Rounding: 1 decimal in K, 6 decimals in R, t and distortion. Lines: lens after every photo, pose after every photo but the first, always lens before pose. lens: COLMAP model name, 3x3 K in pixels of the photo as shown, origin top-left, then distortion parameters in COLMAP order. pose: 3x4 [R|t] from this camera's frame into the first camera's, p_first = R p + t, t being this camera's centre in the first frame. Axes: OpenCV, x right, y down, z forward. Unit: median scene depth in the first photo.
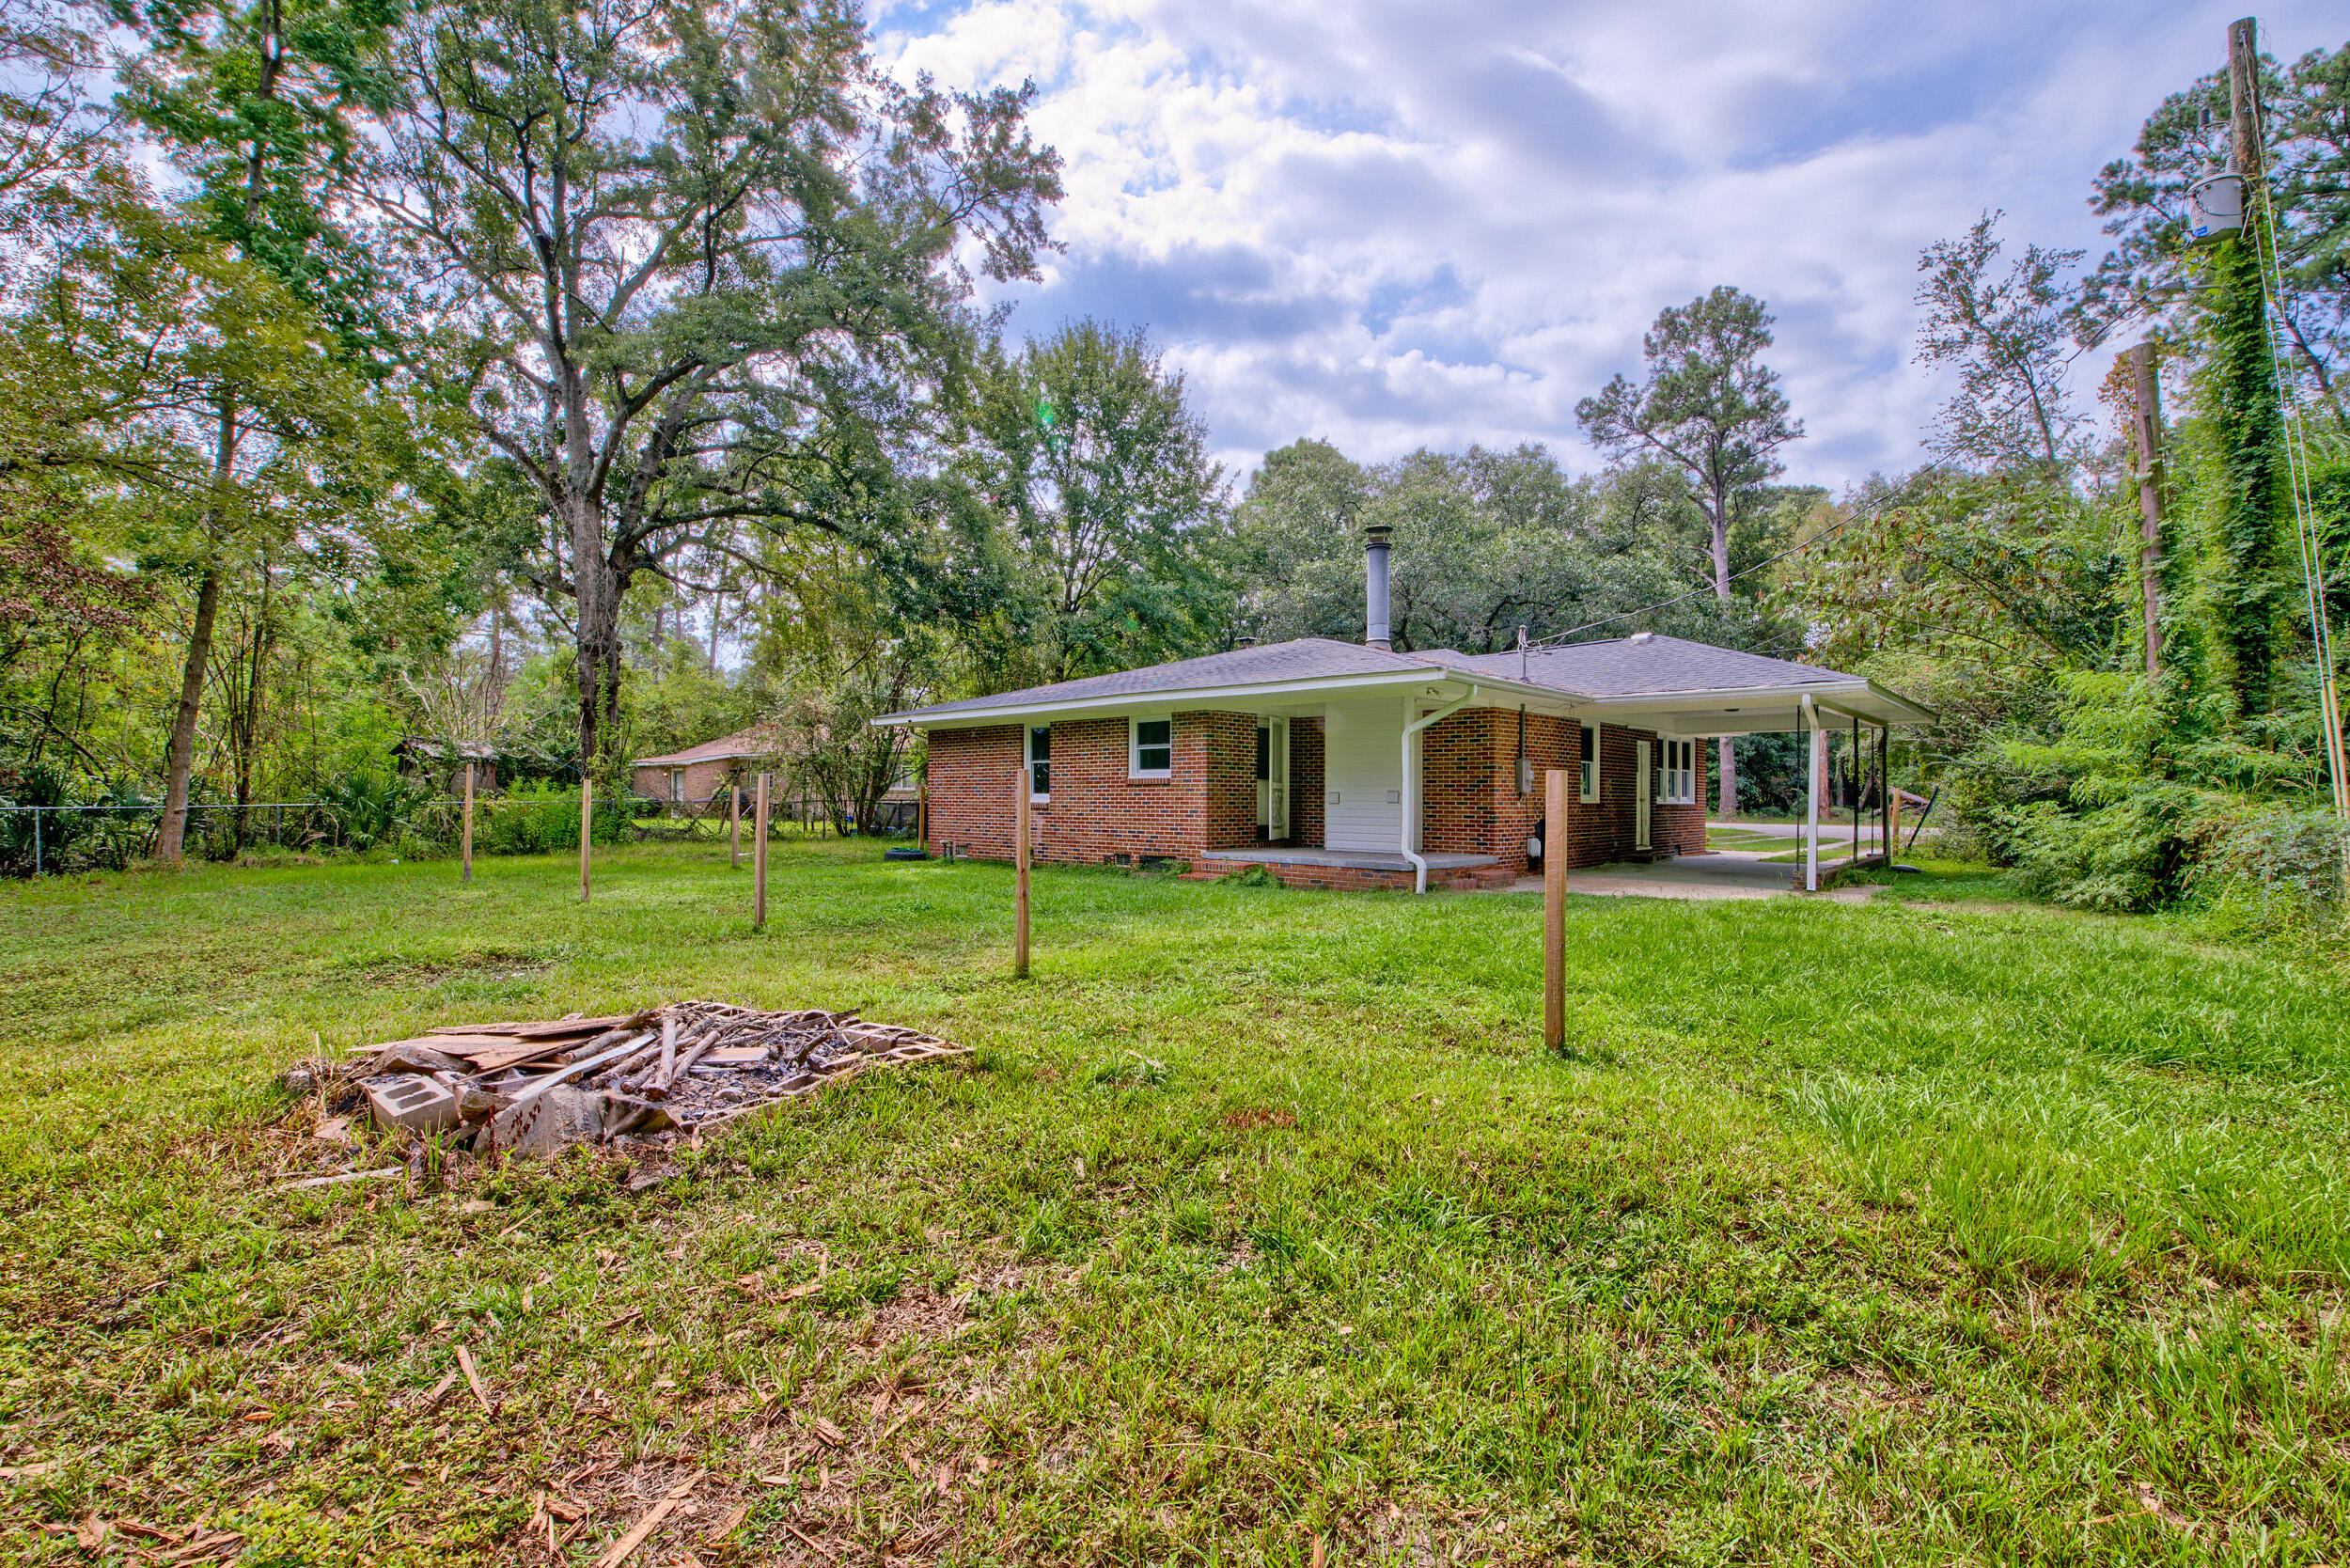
lens RADIAL K [[1019.0, 0, 1175.0], [0, 1019.0, 784.0], [0, 0, 1]] dist [-0.000814, -0.014293]
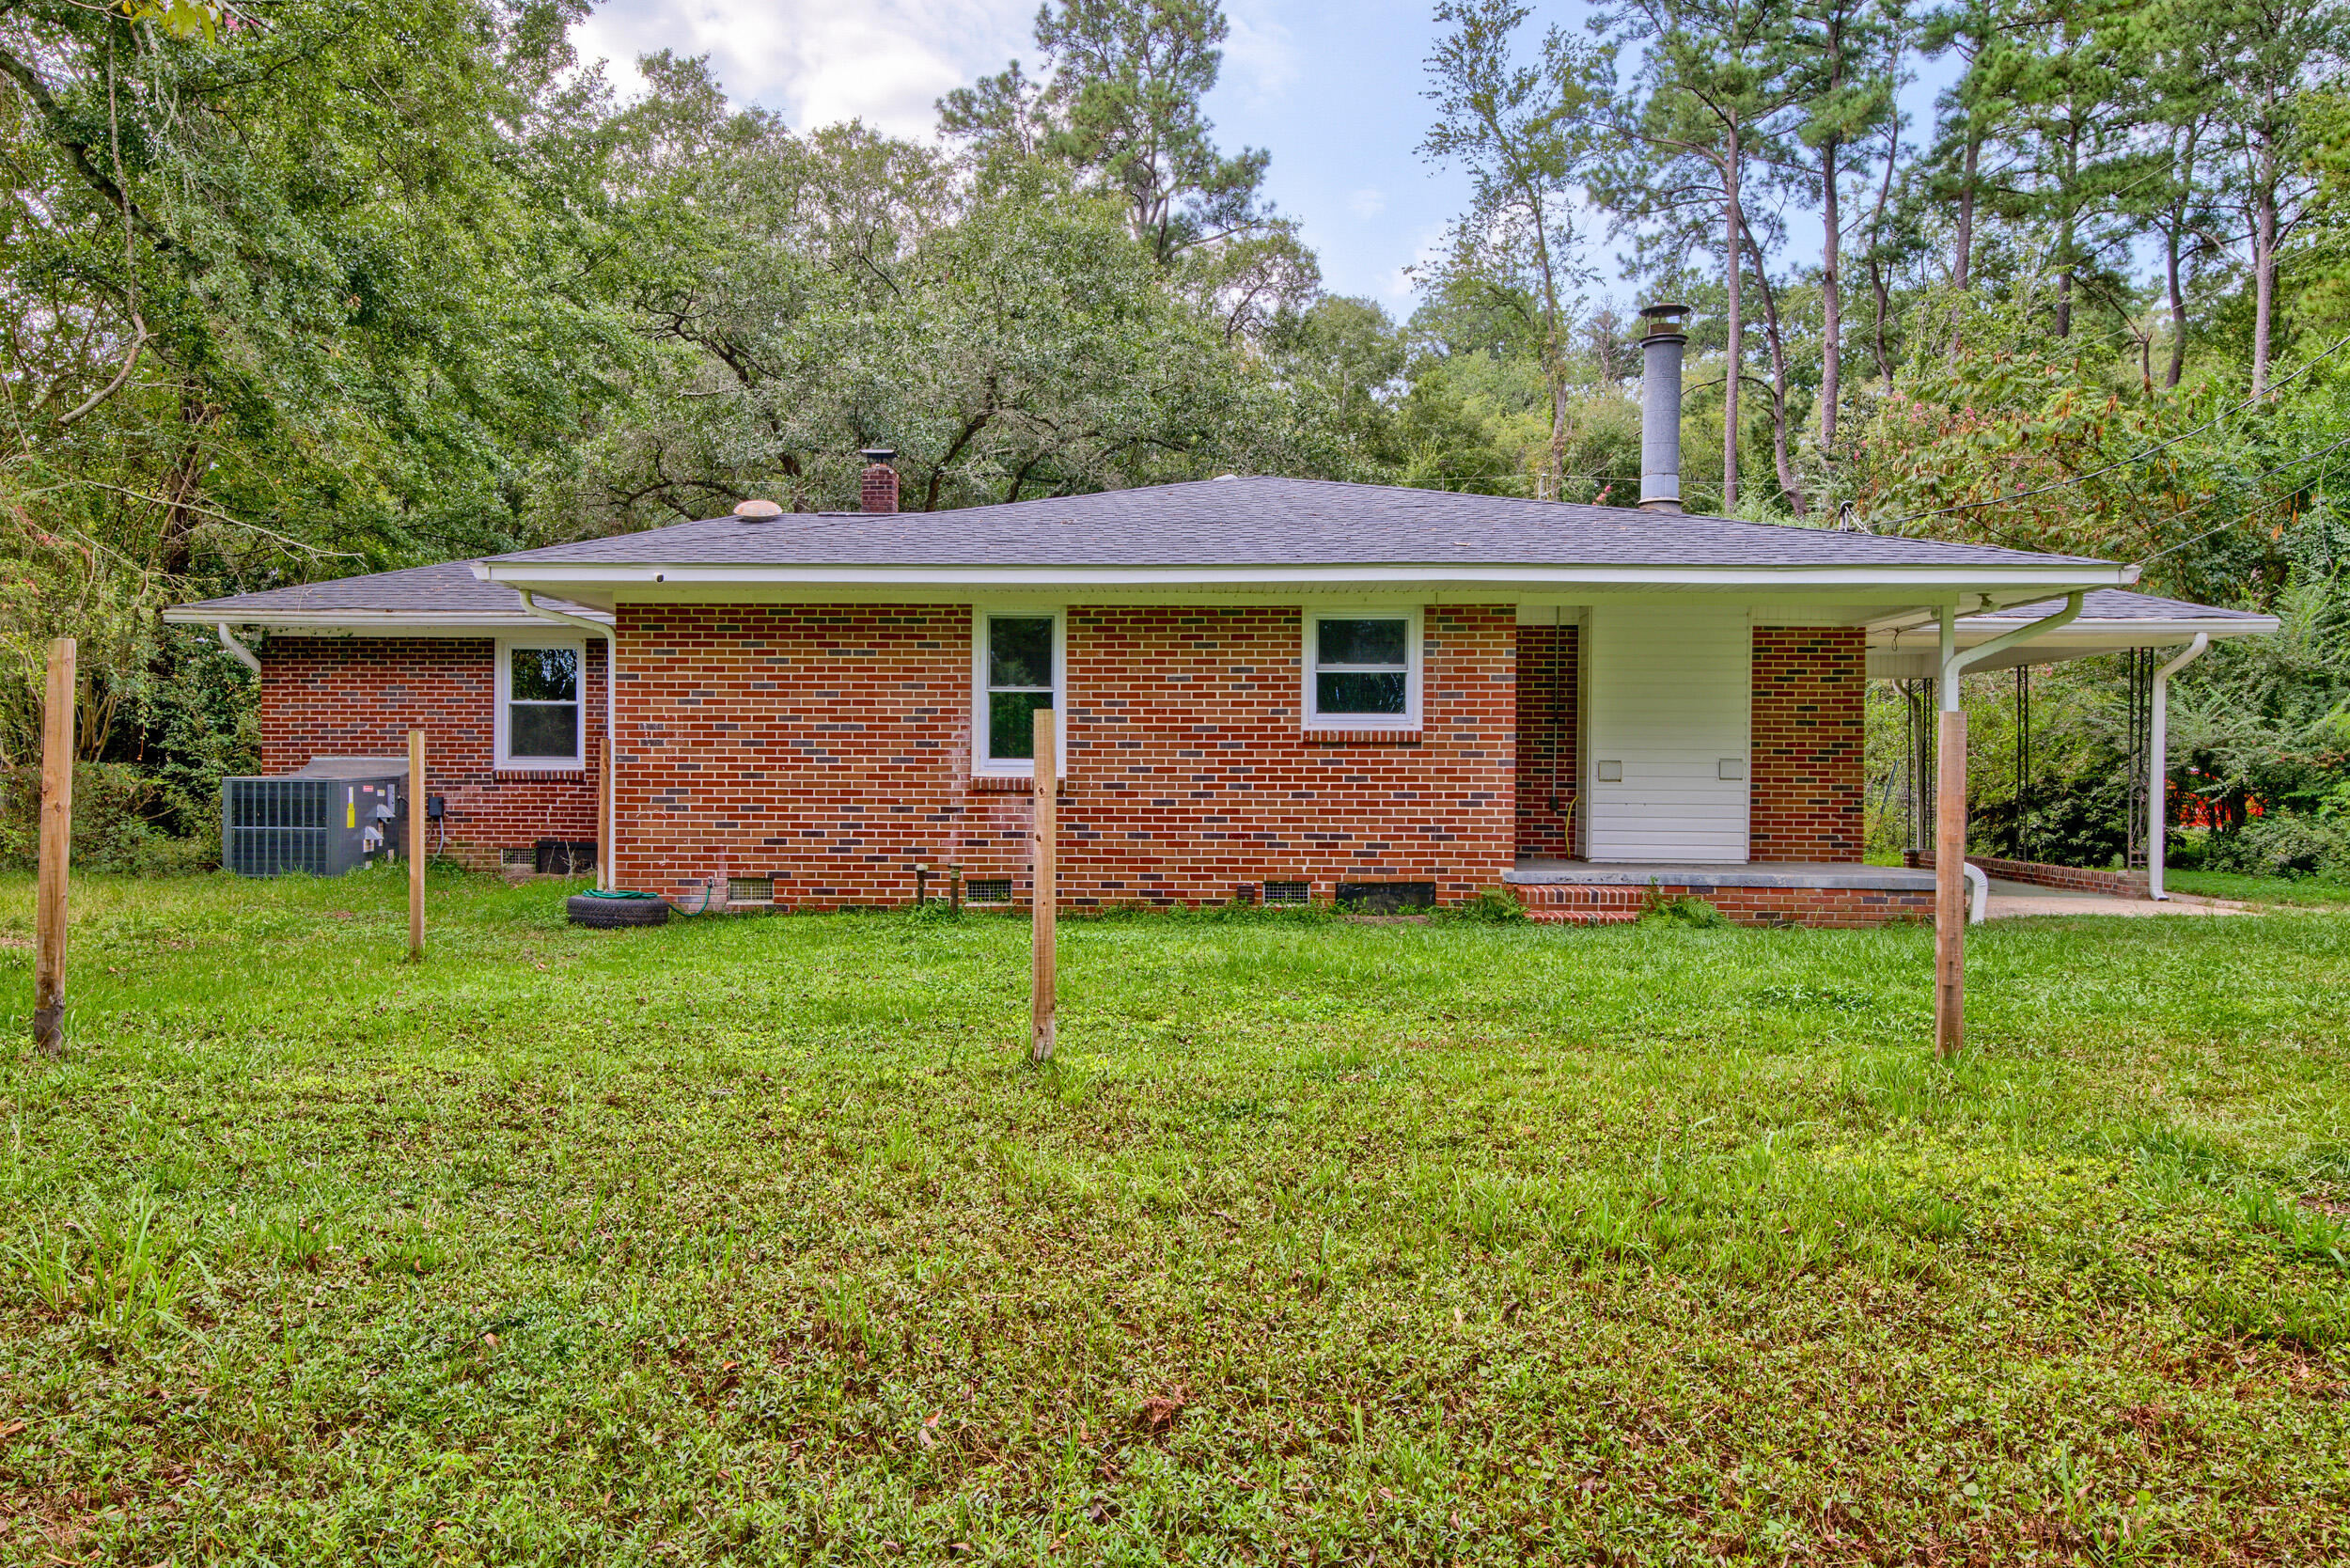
lens RADIAL K [[1882.6, 0, 1136.1], [0, 1882.6, 774.6], [0, 0, 1]] dist [0.057723, 0.003114]
pose [[0.761319, 0.005489, 0.648354, -0.707269], [-0.011919, 0.999914, 0.005530, 0.012443], [-0.648268, -0.011937, 0.761319, 0.348330]]
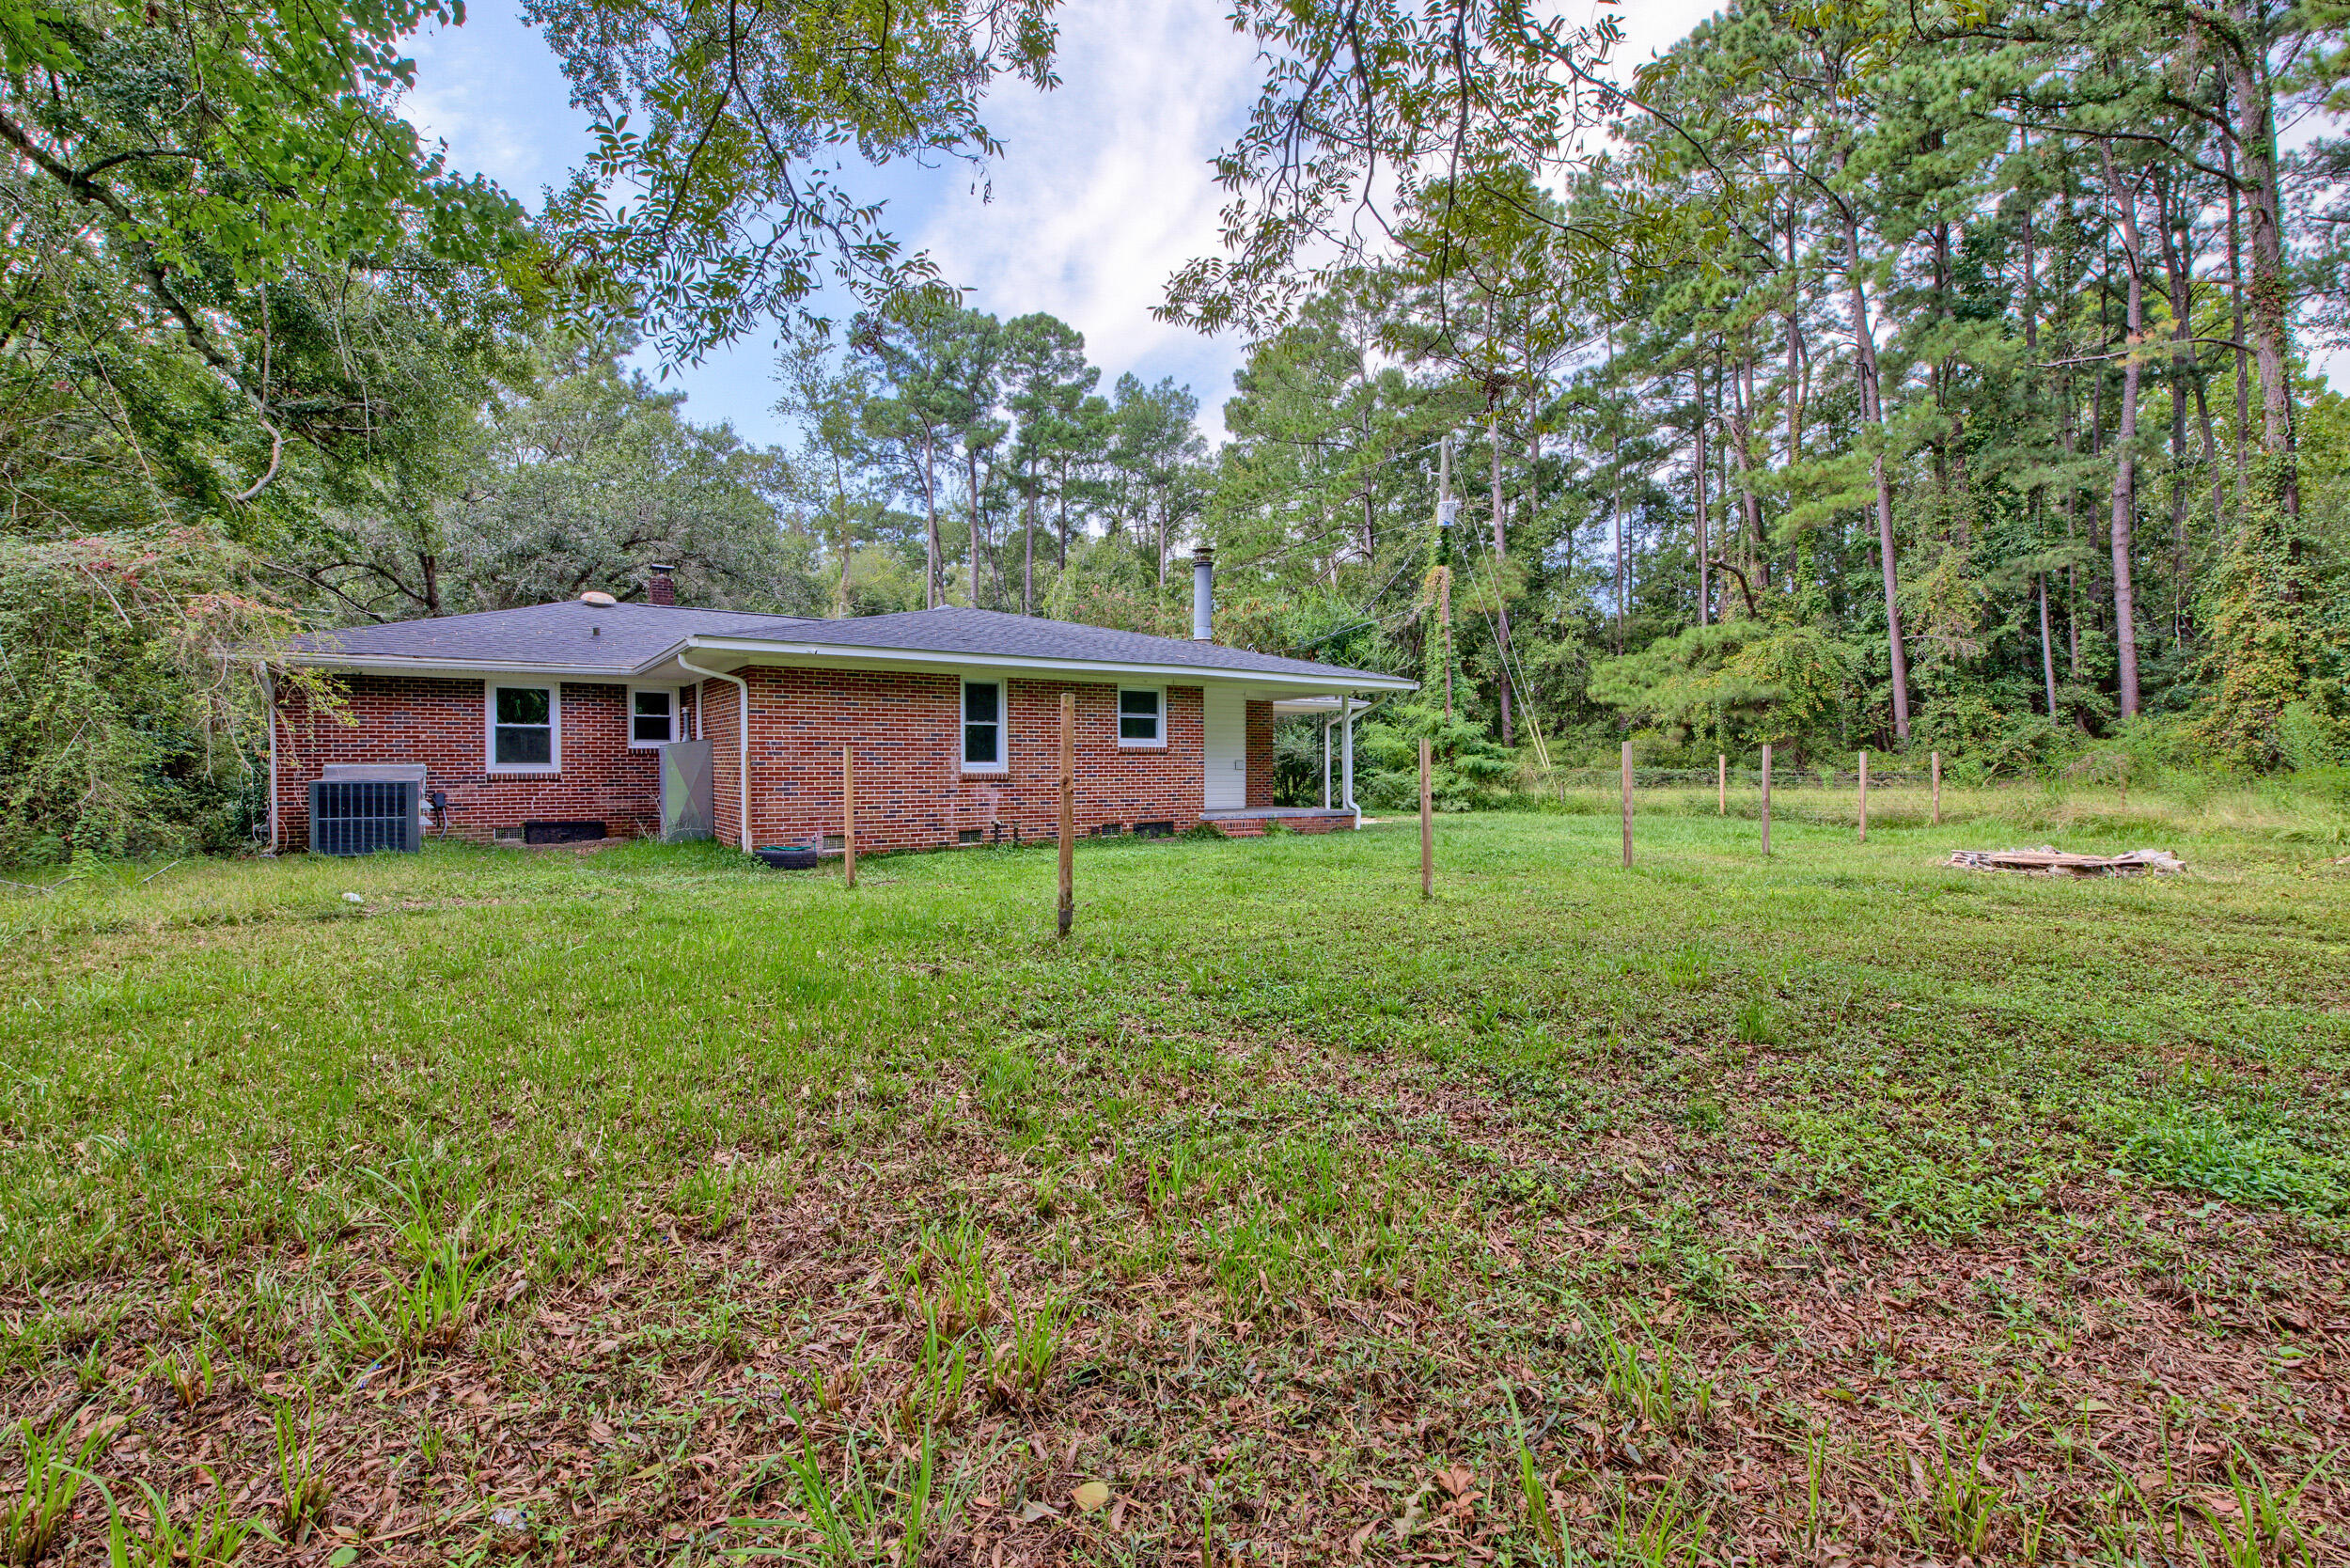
lens RADIAL K [[1057.0, 0, 1148.2], [0, 1057.0, 770.0], [0, 0, 1]] dist [0.000157, -0.012967]
pose [[0.216347, 0.000329, 0.976316, -1.033602], [-0.001565, 0.999999, 0.000010, 0.017358], [-0.976315, -0.001531, 0.216347, 0.750217]]
